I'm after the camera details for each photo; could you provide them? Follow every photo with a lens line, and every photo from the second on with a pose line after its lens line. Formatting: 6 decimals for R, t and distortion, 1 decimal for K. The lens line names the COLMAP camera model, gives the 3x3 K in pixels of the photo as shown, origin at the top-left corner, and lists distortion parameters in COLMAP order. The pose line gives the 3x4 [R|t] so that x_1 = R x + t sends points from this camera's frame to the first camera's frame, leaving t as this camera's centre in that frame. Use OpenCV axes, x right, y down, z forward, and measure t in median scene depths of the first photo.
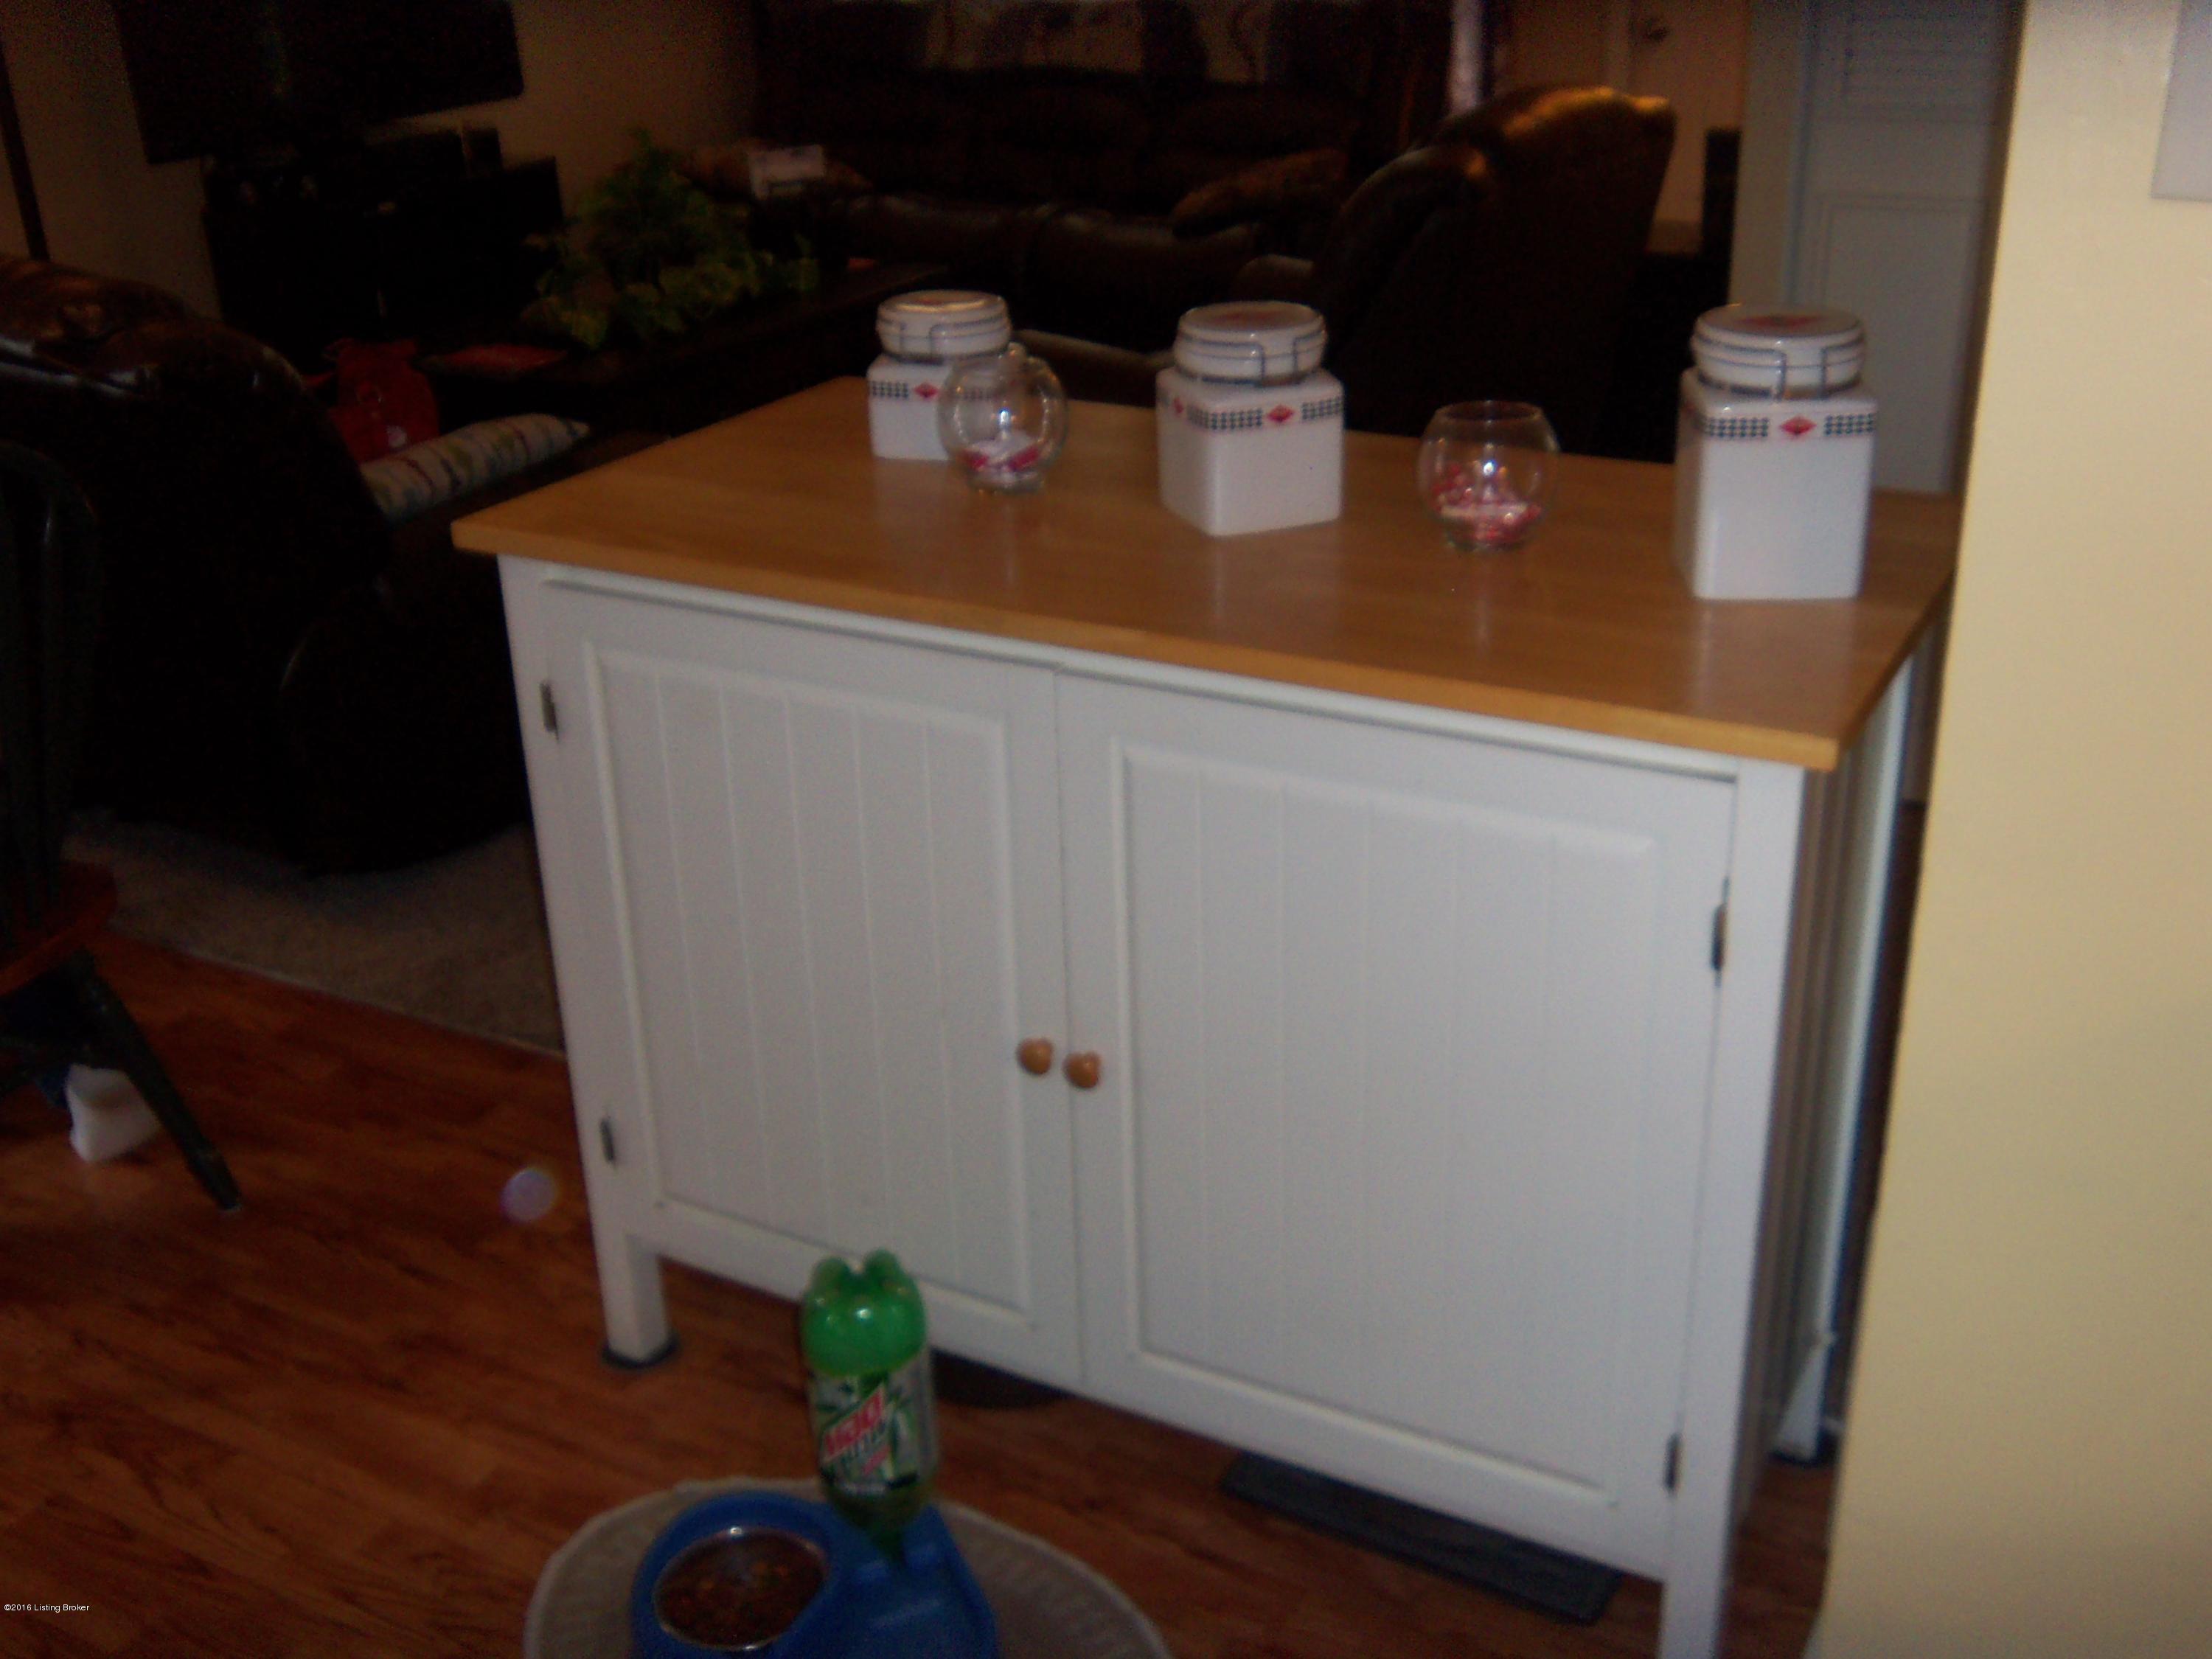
lens RADIAL K [[2296.5, 0, 1106.8], [0, 2296.5, 811.5], [0, 0, 1]] dist [-0.023582, -0.013526]
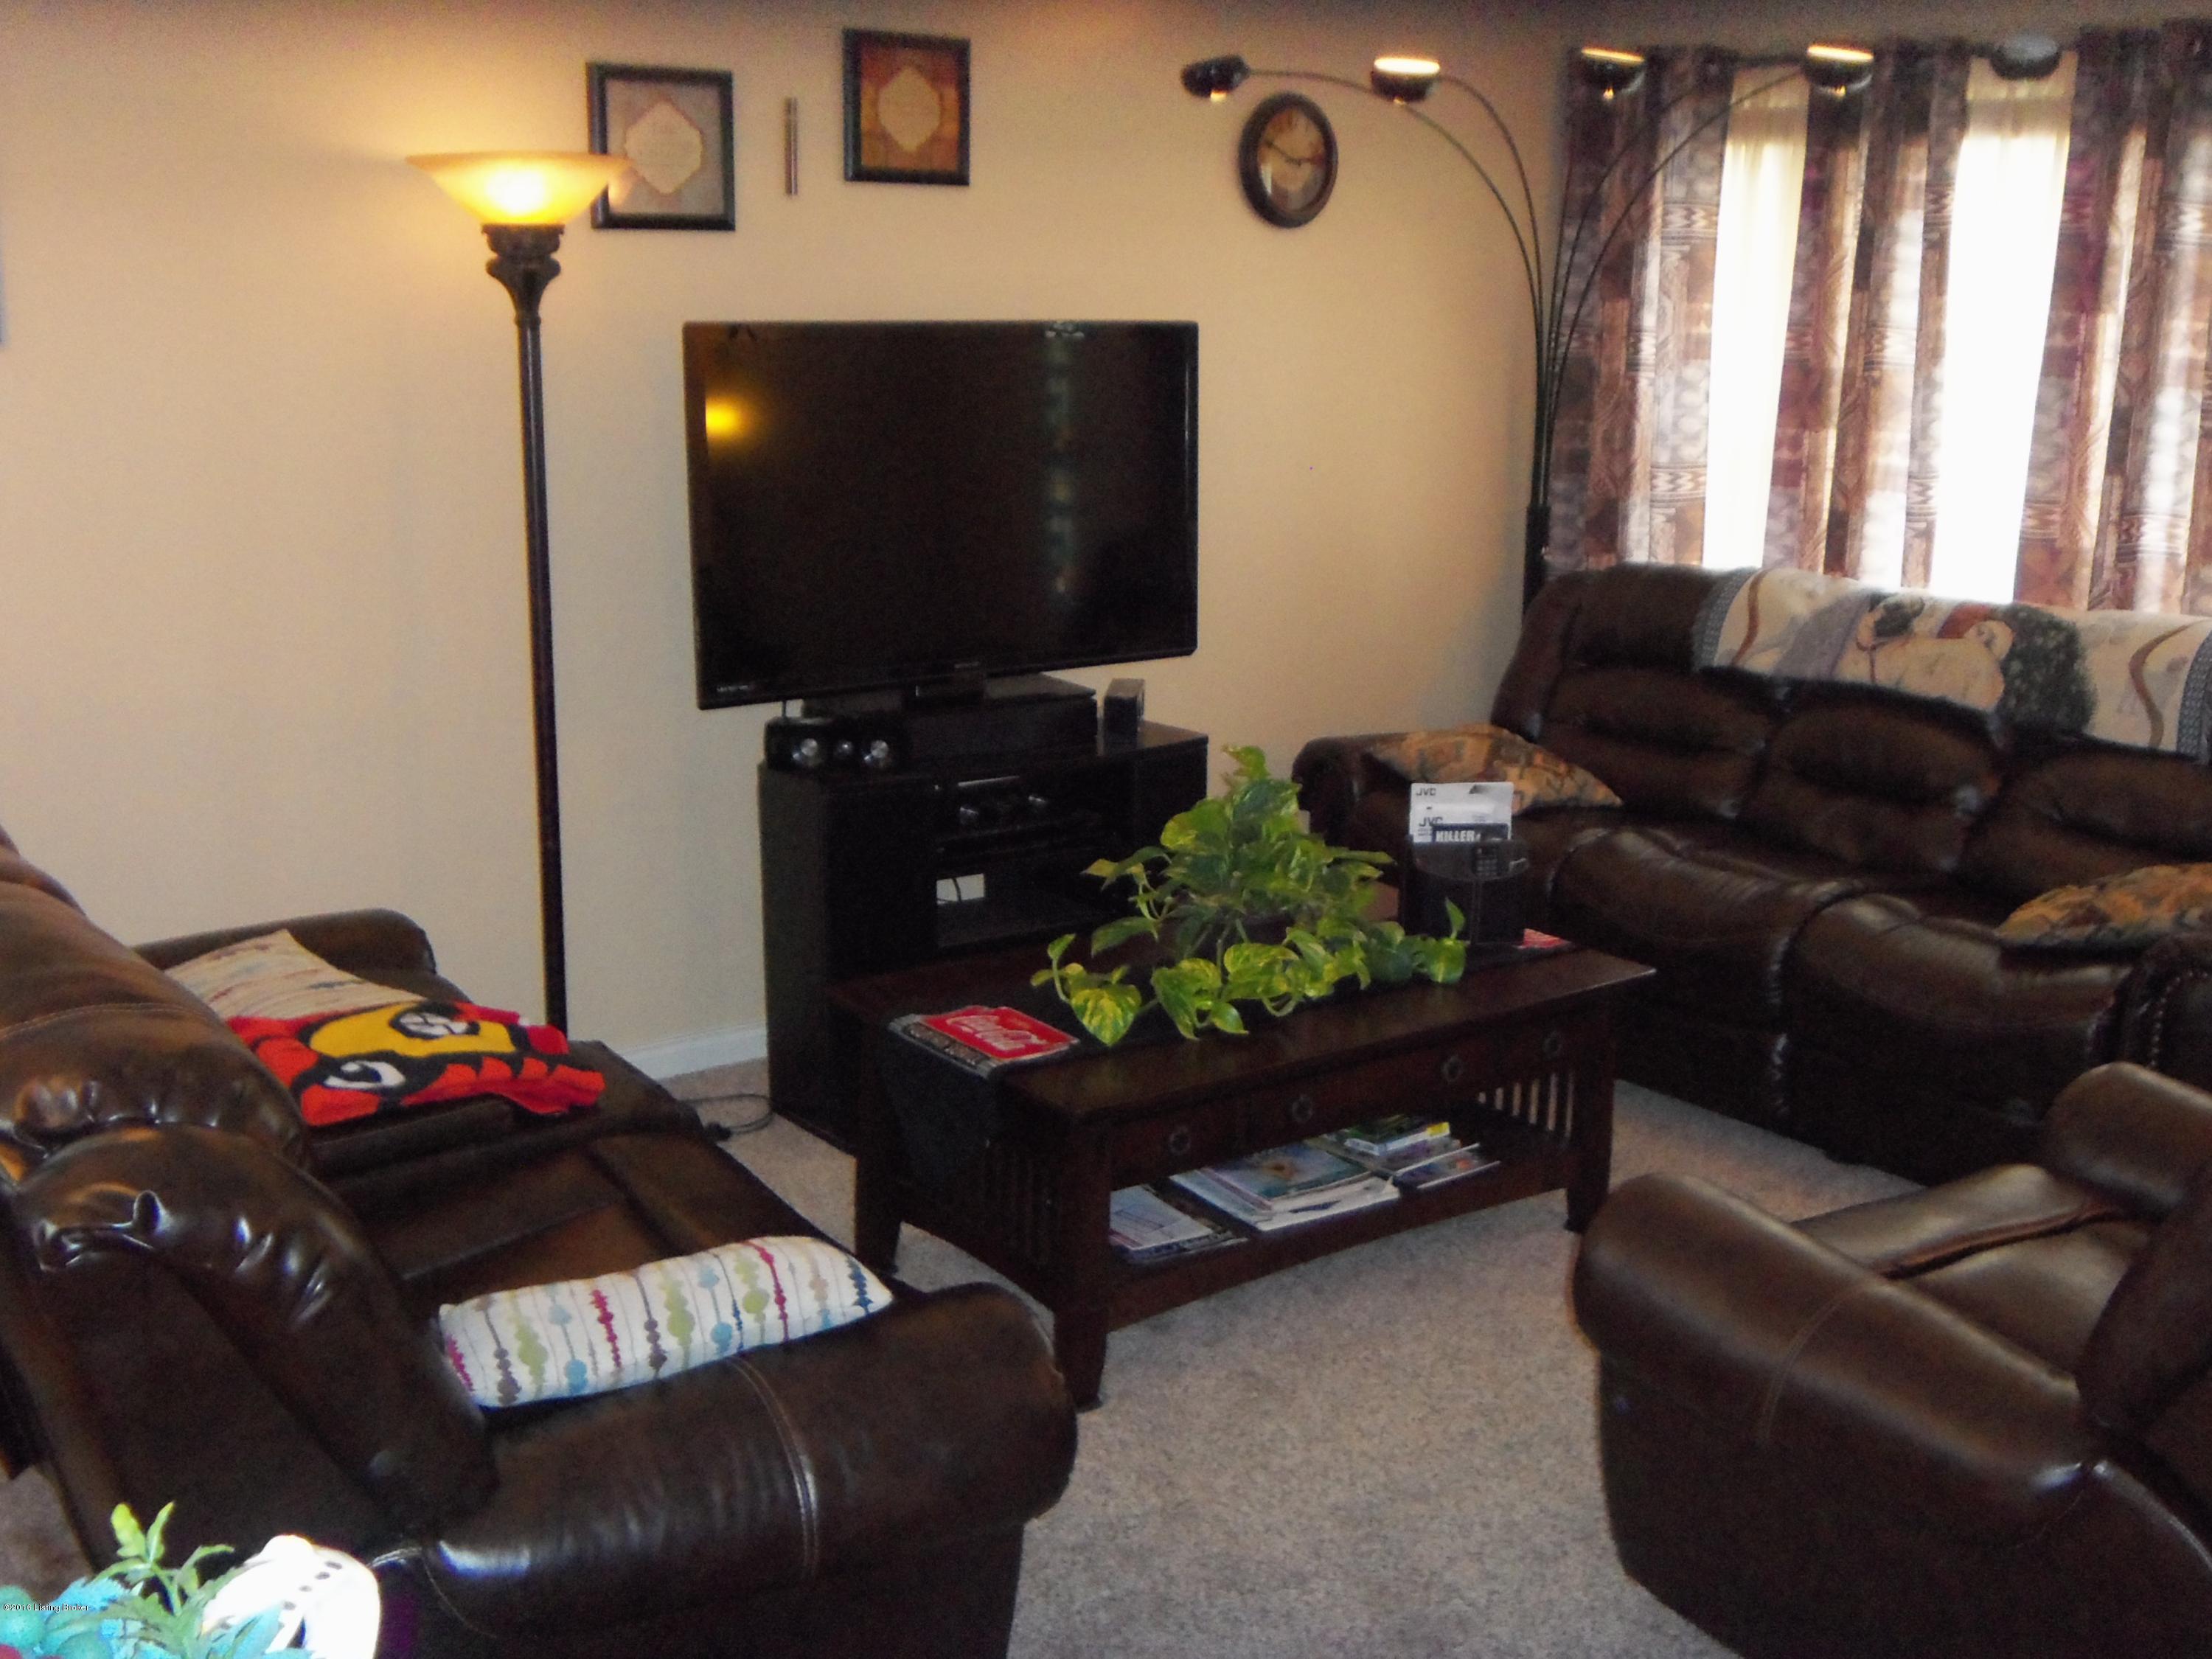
lens RADIAL K [[2307.4, 0, 1106.0], [0, 2307.4, 829.5], [0, 0, 1]] dist [-0.072366, 0.005638]
pose [[0.919922, 0.133498, -0.368675, 0.029886], [-0.197528, 0.970012, -0.141631, -0.139267], [0.338712, 0.203114, 0.918705, 0.265379]]
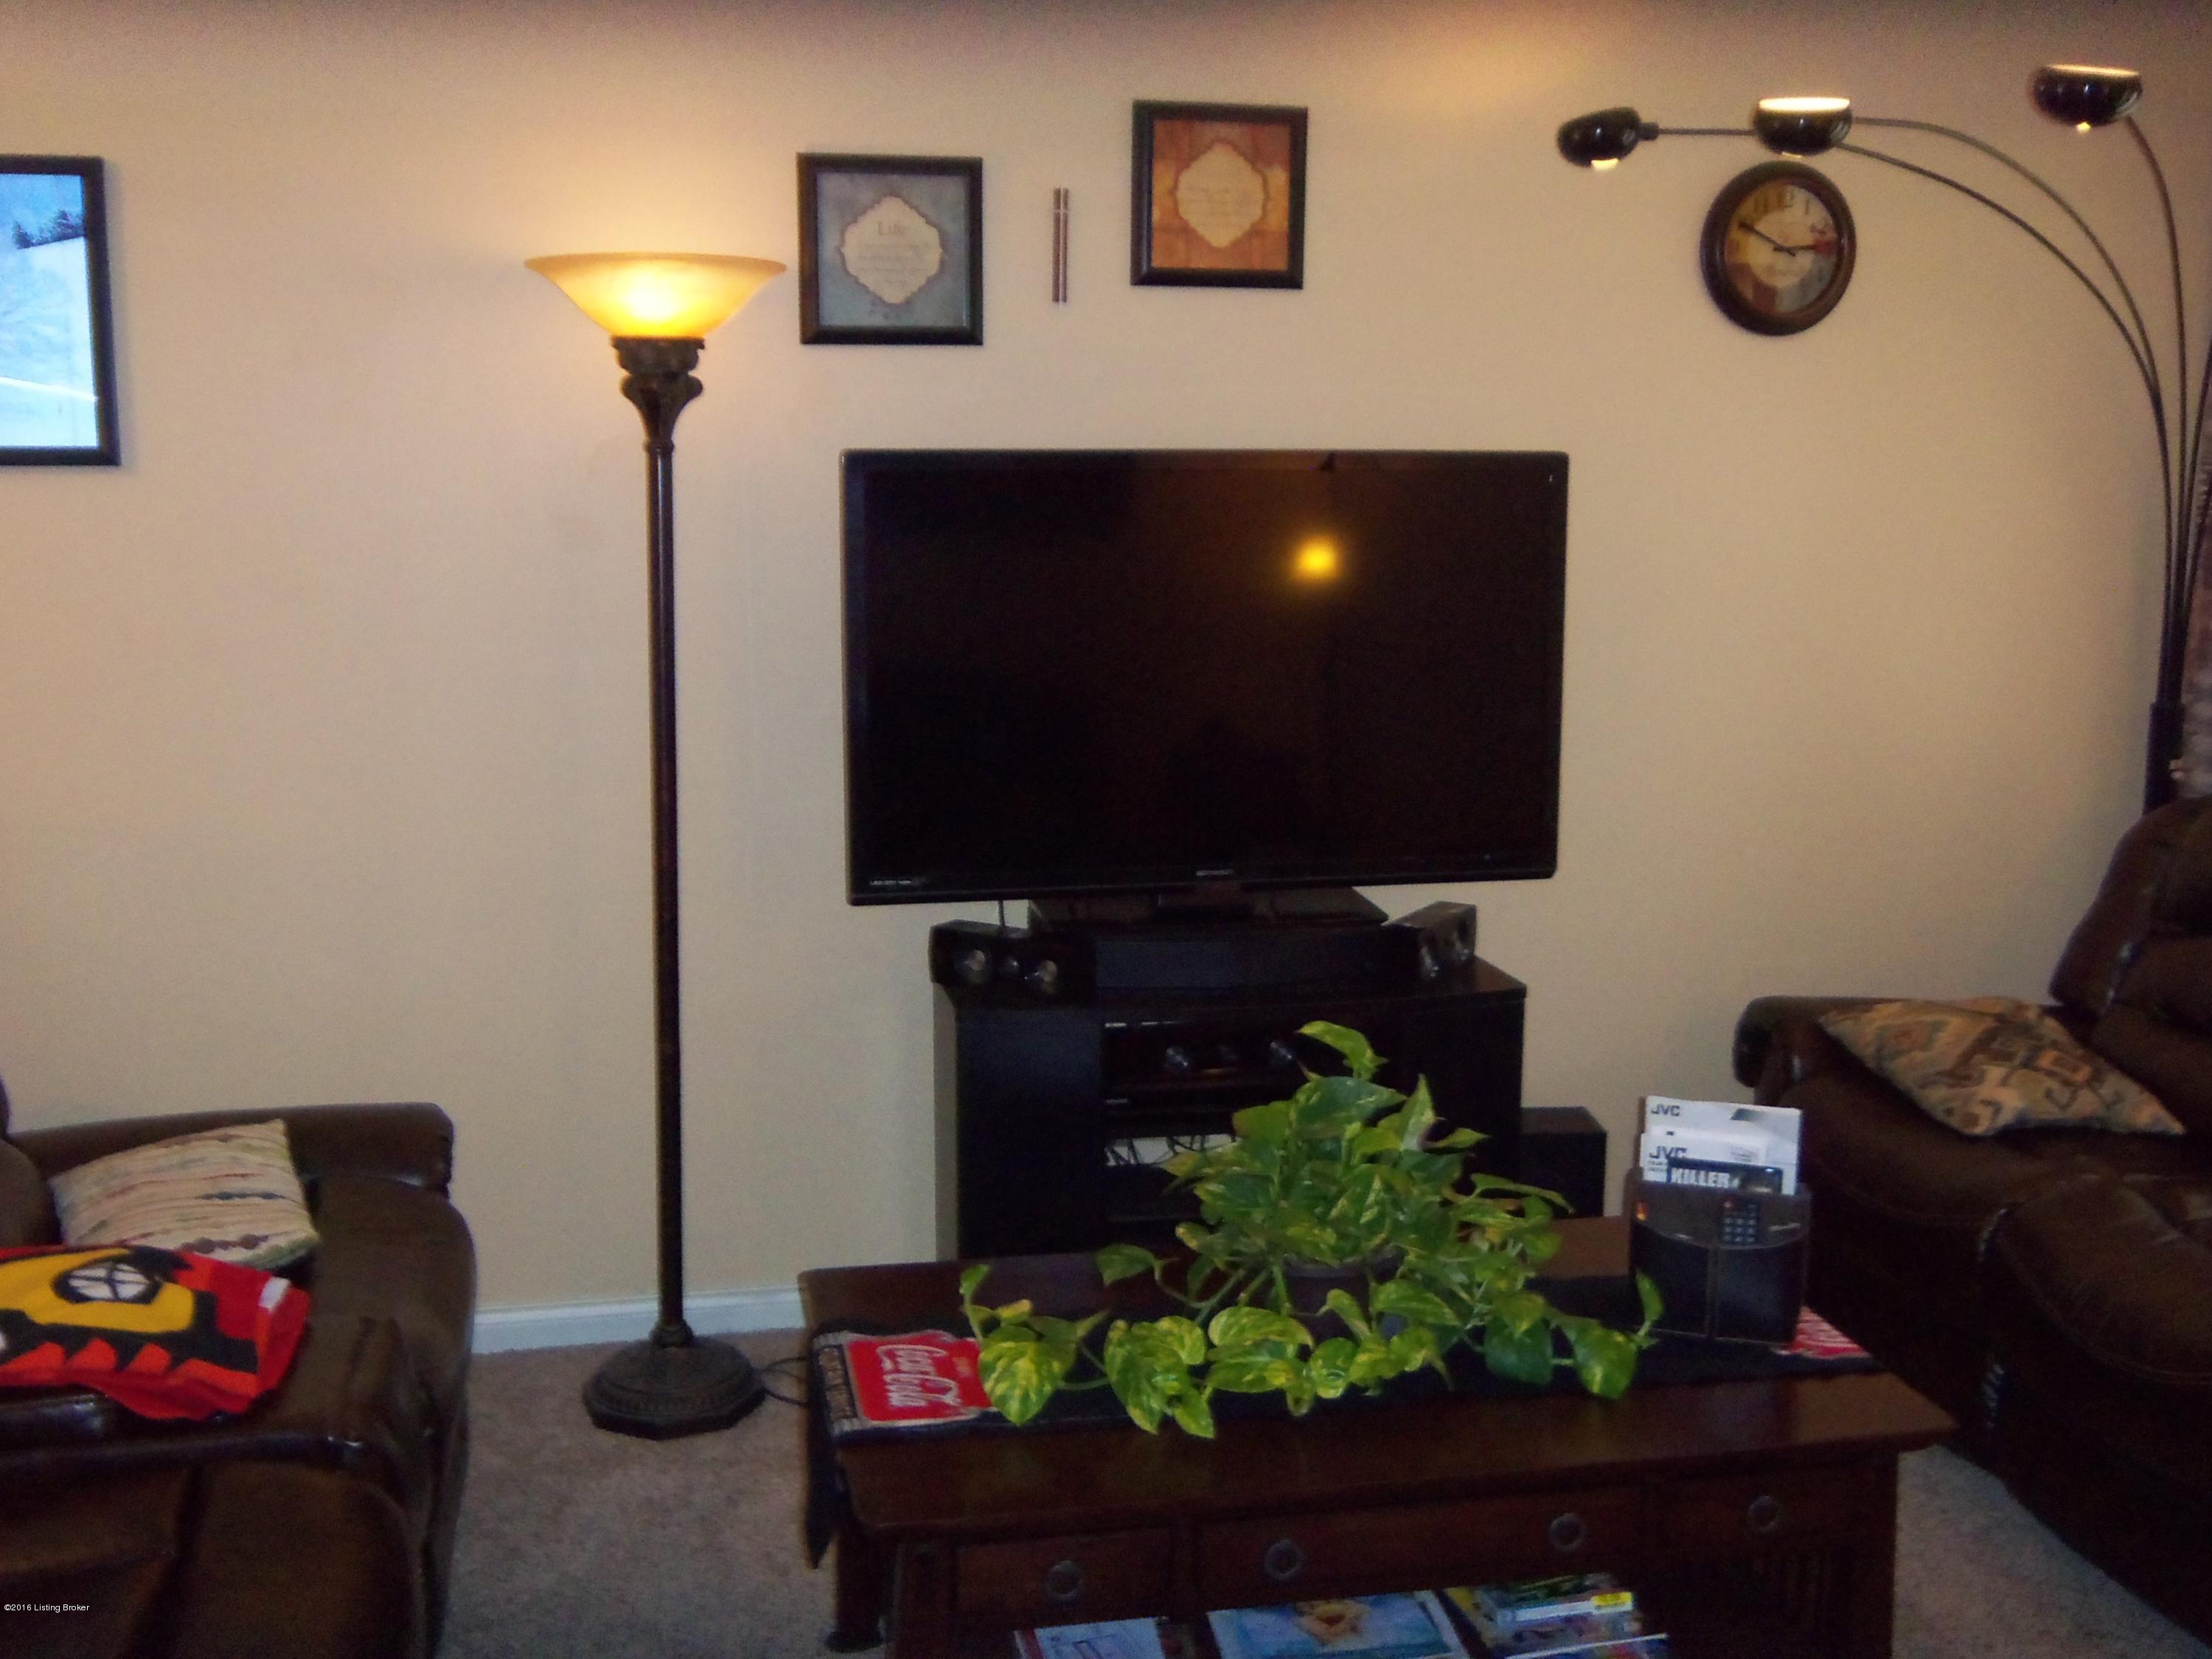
lens RADIAL K [[2296.5, 0, 1106.8], [0, 2296.5, 811.5], [0, 0, 1]] dist [-0.023582, -0.013526]
pose [[0.669336, 0.163352, -0.724780, 0.127521], [-0.328242, 0.940177, -0.091234, -0.246709], [0.666518, 0.298969, 0.682913, 0.508836]]
